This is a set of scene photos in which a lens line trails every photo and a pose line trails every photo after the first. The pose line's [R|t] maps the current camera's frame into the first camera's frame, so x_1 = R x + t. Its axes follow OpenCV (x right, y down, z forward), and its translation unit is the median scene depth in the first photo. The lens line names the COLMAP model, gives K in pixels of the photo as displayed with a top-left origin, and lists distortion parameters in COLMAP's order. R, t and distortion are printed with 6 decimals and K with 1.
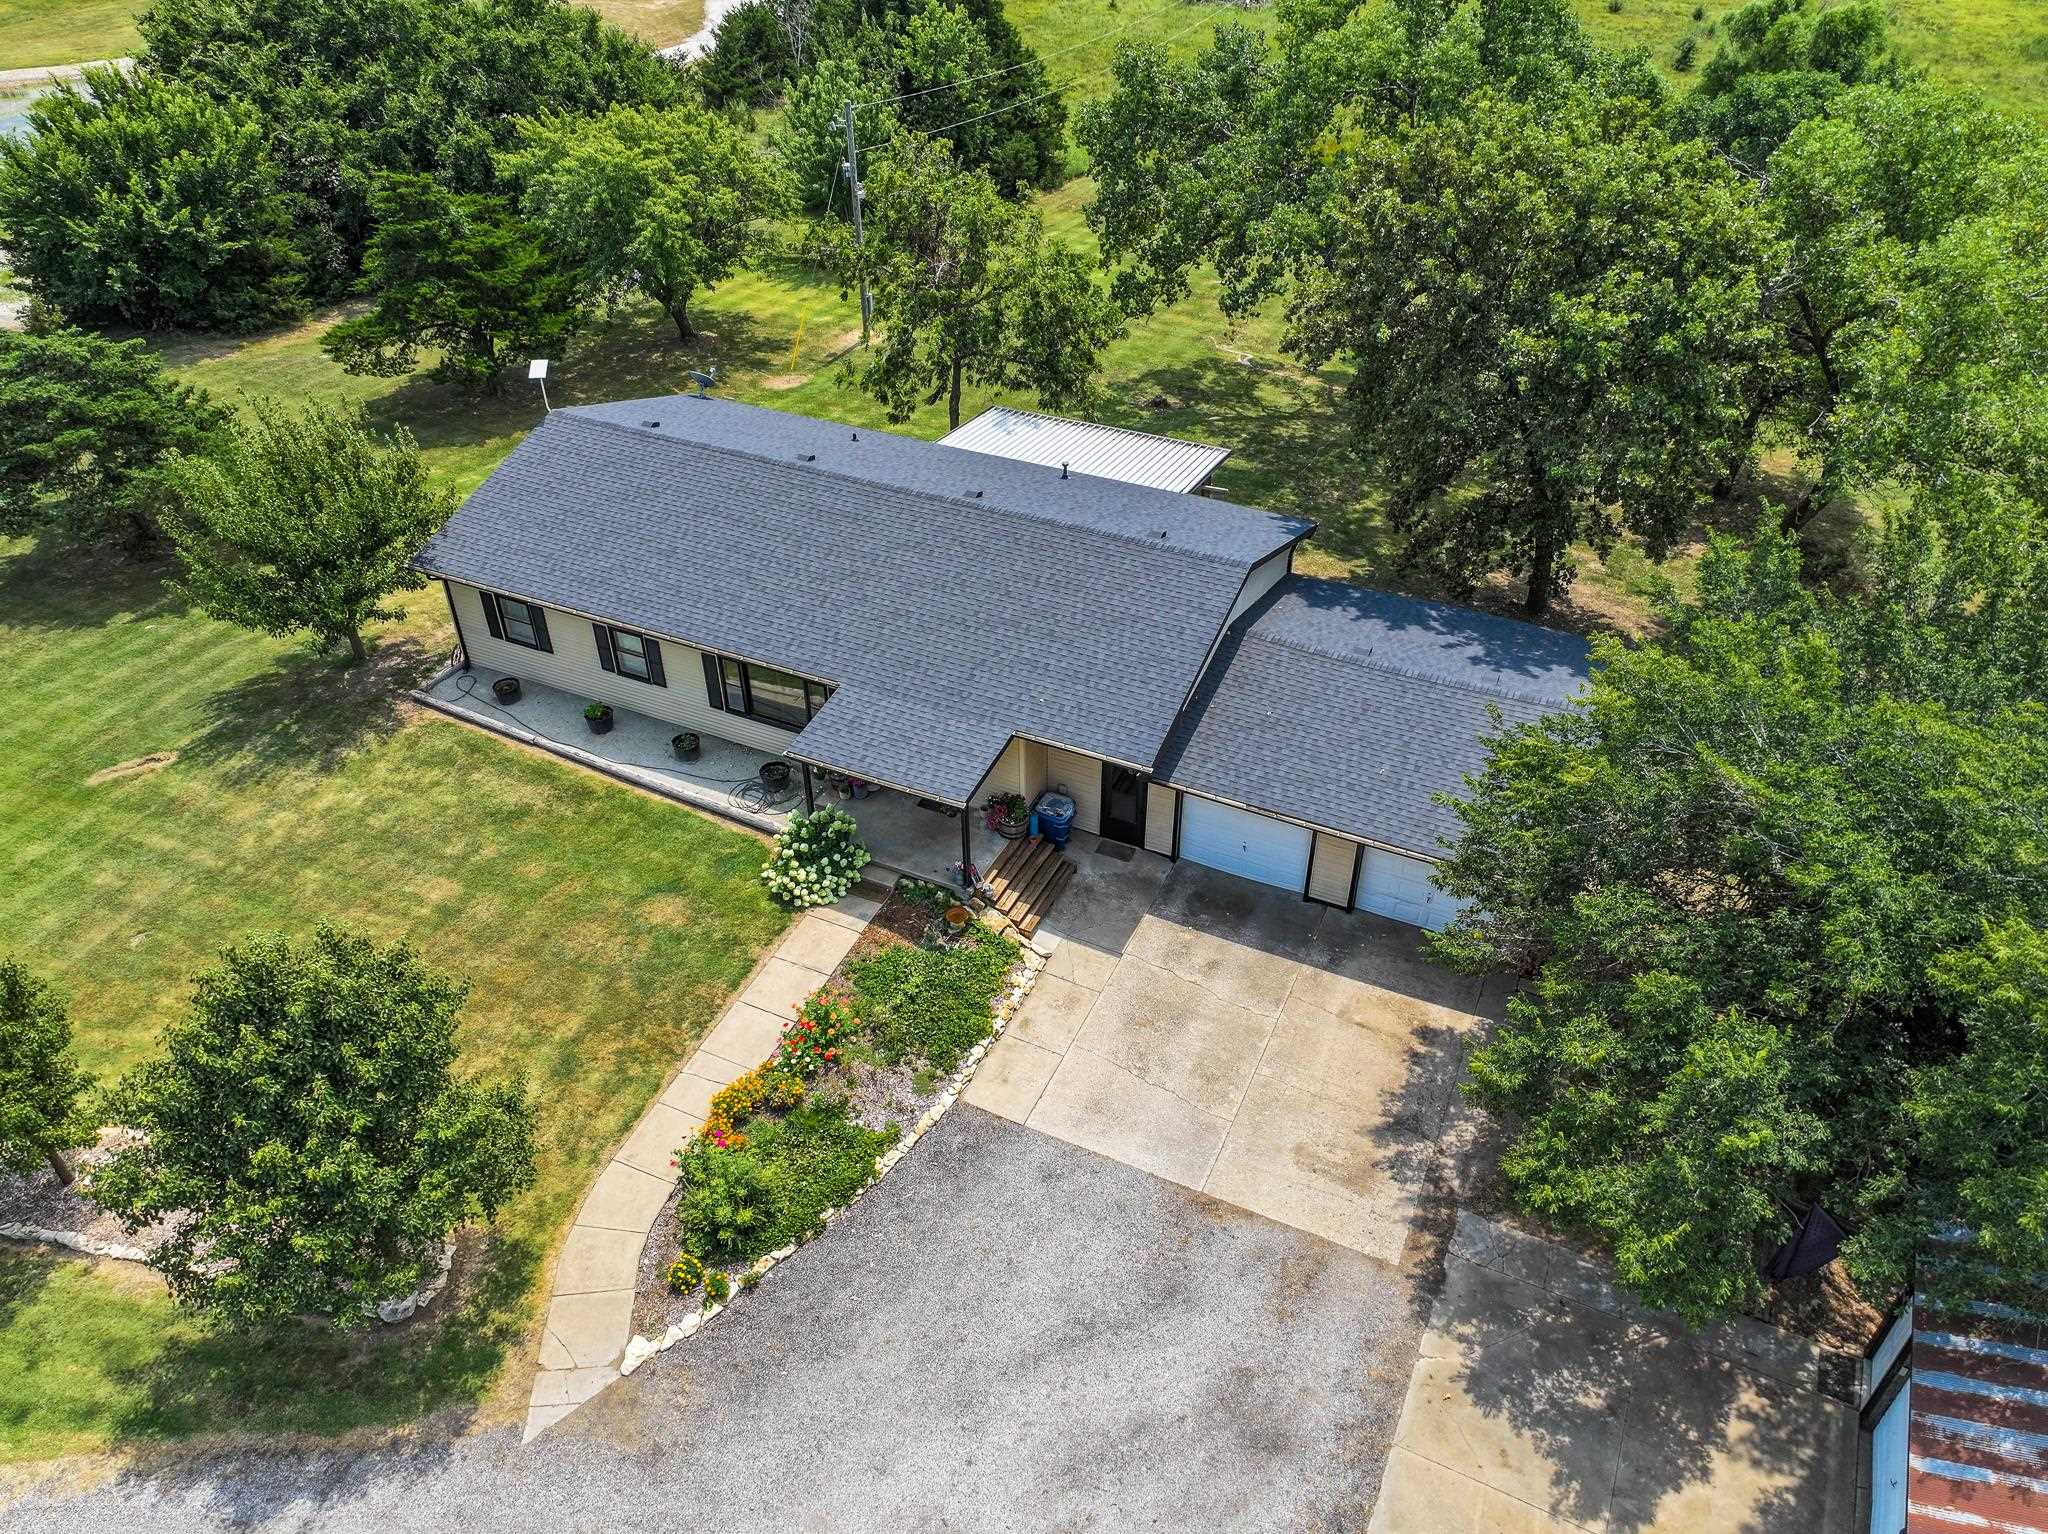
lens RADIAL K [[1447.1, 0, 1030.7], [0, 1447.1, 756.4], [0, 0, 1]] dist [-0.003026, 0.020722]
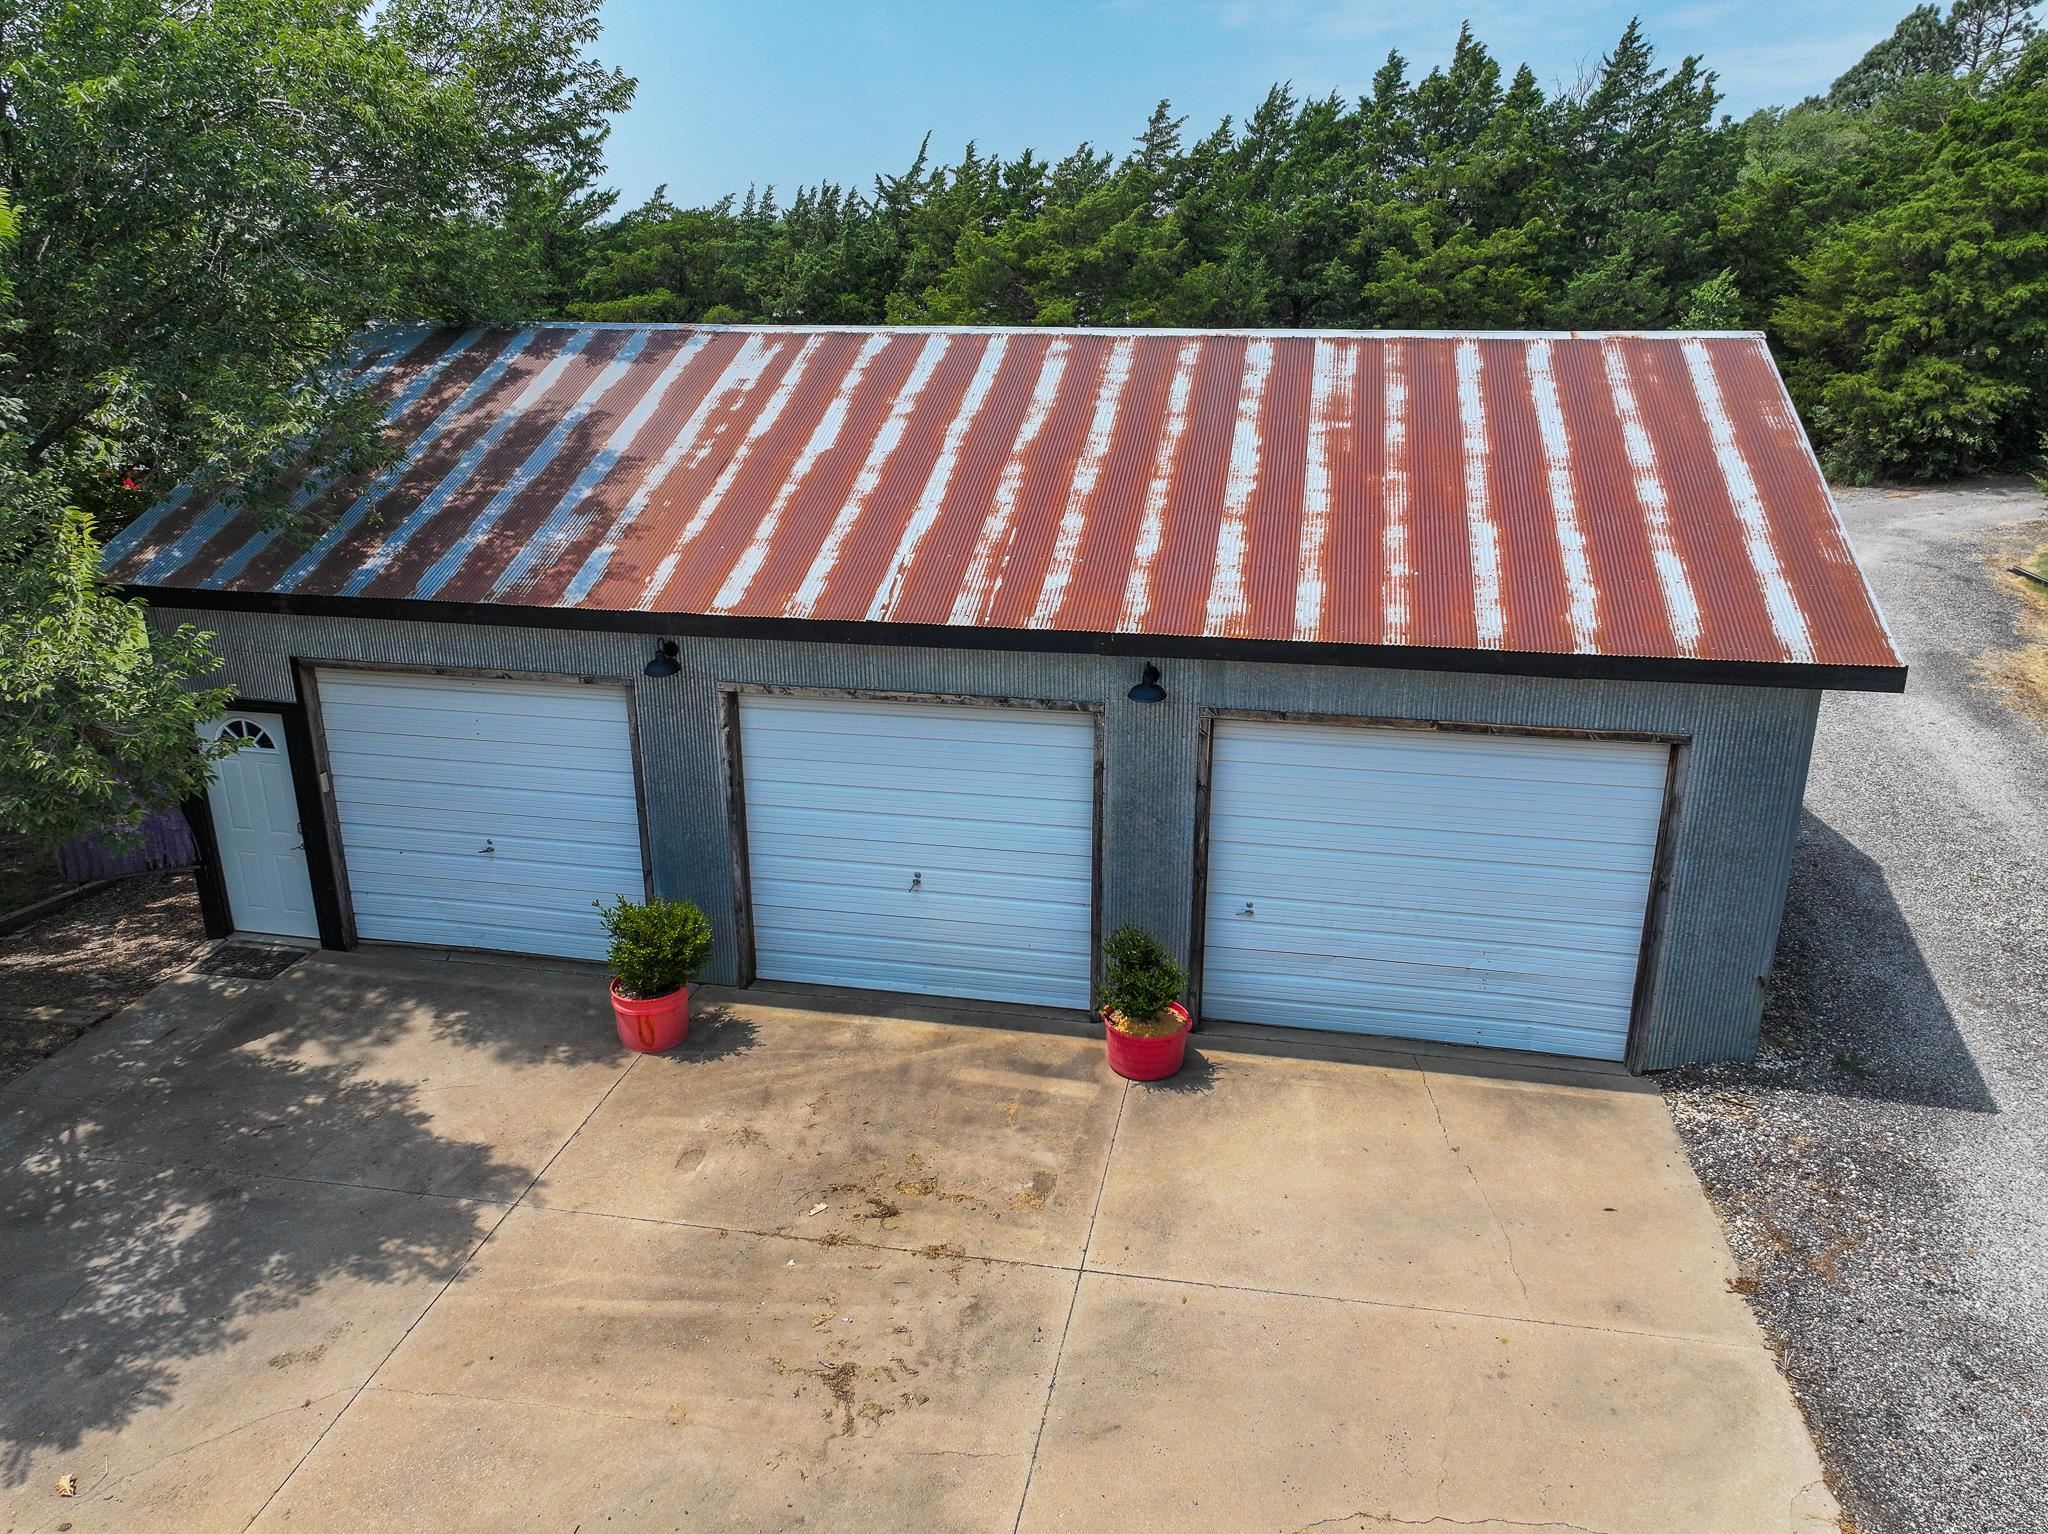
lens RADIAL K [[1447.1, 0, 1036.9], [0, 1447.1, 762.3], [0, 0, 1]] dist [-0.003026, 0.020722]
pose [[-0.286850, -0.310604, 0.906224, -0.032360], [0.574038, 0.701606, 0.422173, 0.310298], [-0.766941, 0.641307, -0.022957, 0.727199]]
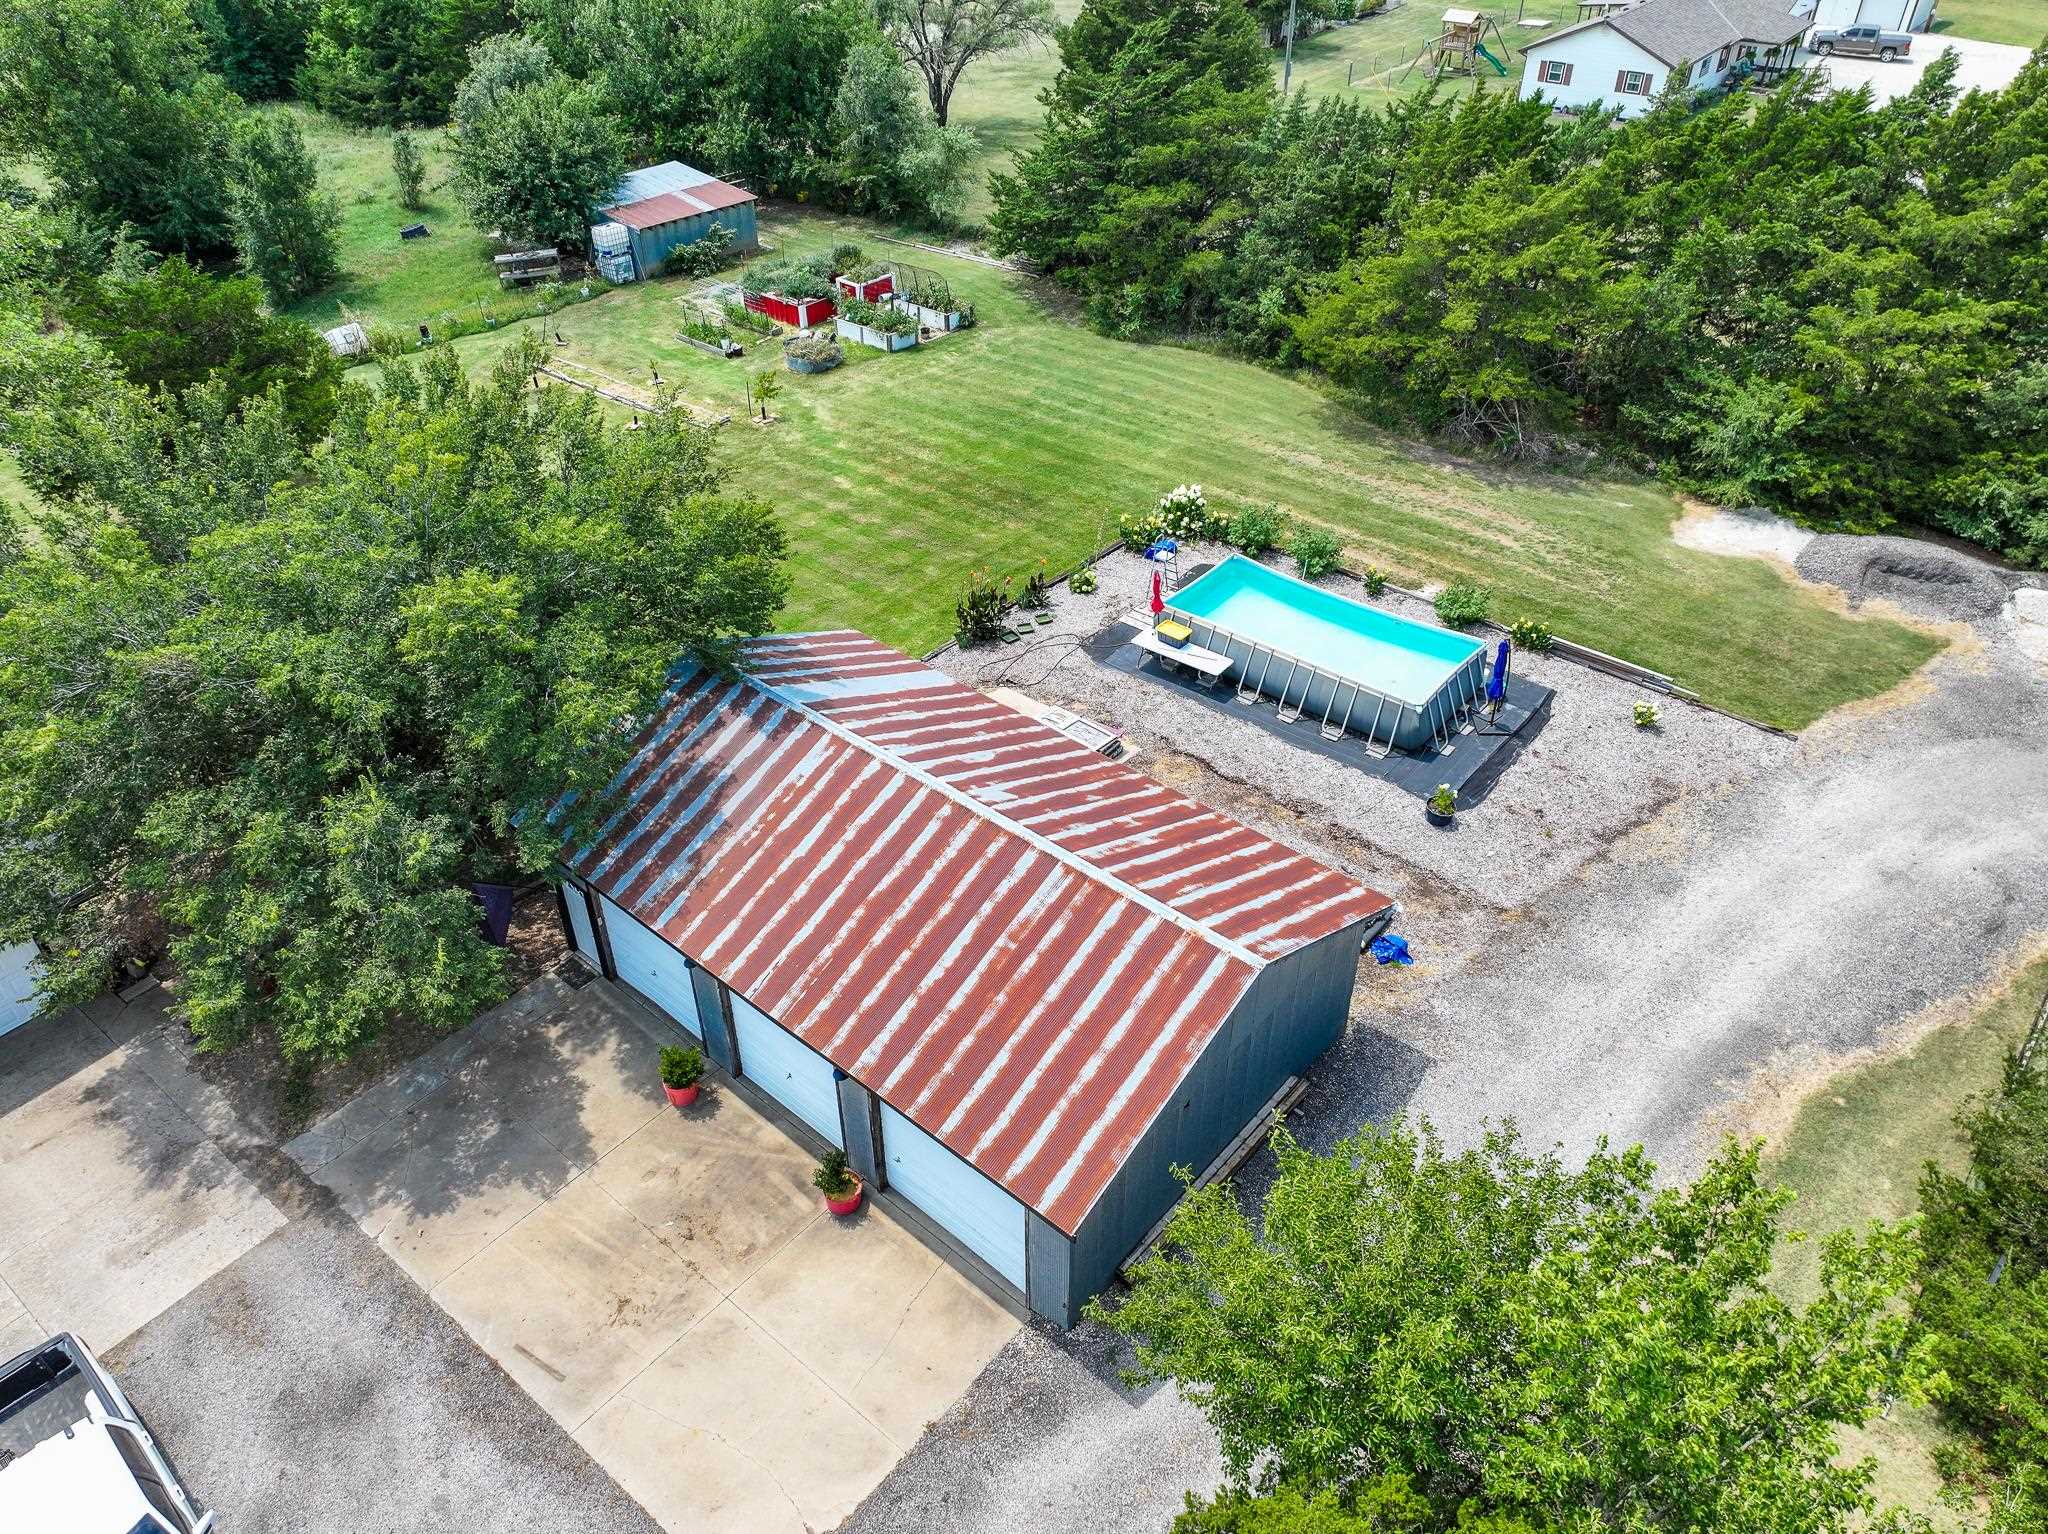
lens RADIAL K [[1447.1, 0, 1040.1], [0, 1447.1, 761.3], [0, 0, 1]] dist [-0.003026, 0.020722]
pose [[0.225395, -0.583289, 0.780366, -0.253648], [0.581286, 0.723304, 0.372744, 0.048105], [-0.781859, 0.369602, 0.502087, -0.049234]]
